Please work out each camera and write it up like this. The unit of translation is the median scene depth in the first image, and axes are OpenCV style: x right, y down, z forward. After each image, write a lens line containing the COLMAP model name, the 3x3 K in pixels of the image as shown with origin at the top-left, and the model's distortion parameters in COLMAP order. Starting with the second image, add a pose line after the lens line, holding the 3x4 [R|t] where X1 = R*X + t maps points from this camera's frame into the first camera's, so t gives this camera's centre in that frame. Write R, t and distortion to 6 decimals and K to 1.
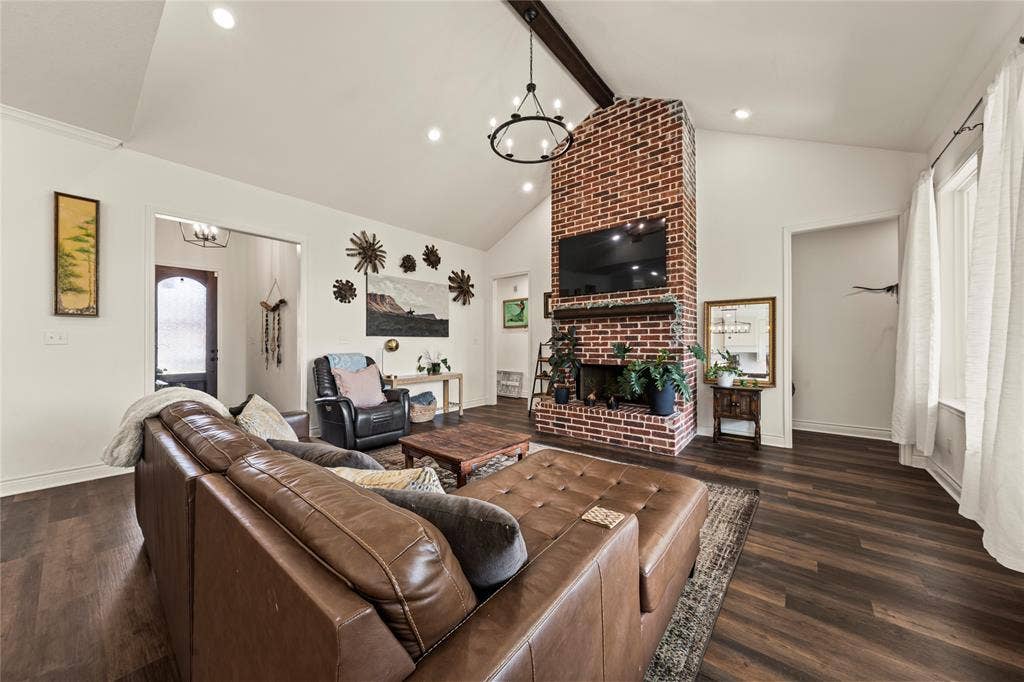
lens RADIAL K [[358.4, 0, 512.3], [0, 358.4, 340.4], [0, 0, 1]] dist [-0.001001, -0.000140]
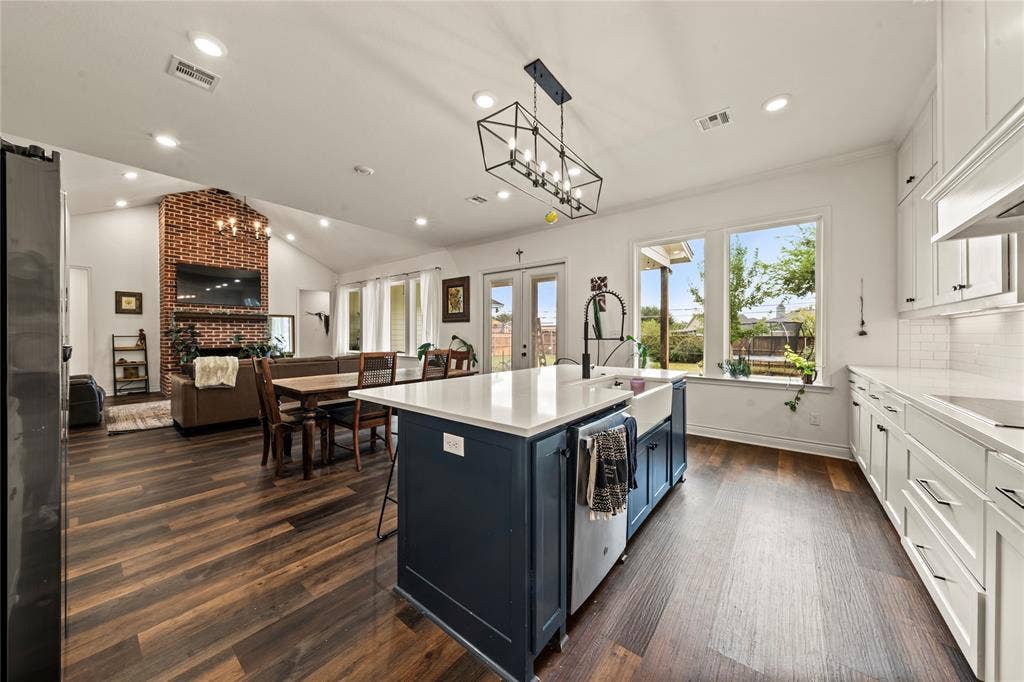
lens RADIAL K [[358.4, 0, 510.0], [0, 358.4, 337.1], [0, 0, 1]] dist [-0.001001, -0.000140]
pose [[-0.010198, -0.001064, 0.999947, -1.410102], [-0.001942, 0.999998, 0.001044, 0.013235], [-0.999946, -0.001931, -0.010200, -0.336174]]
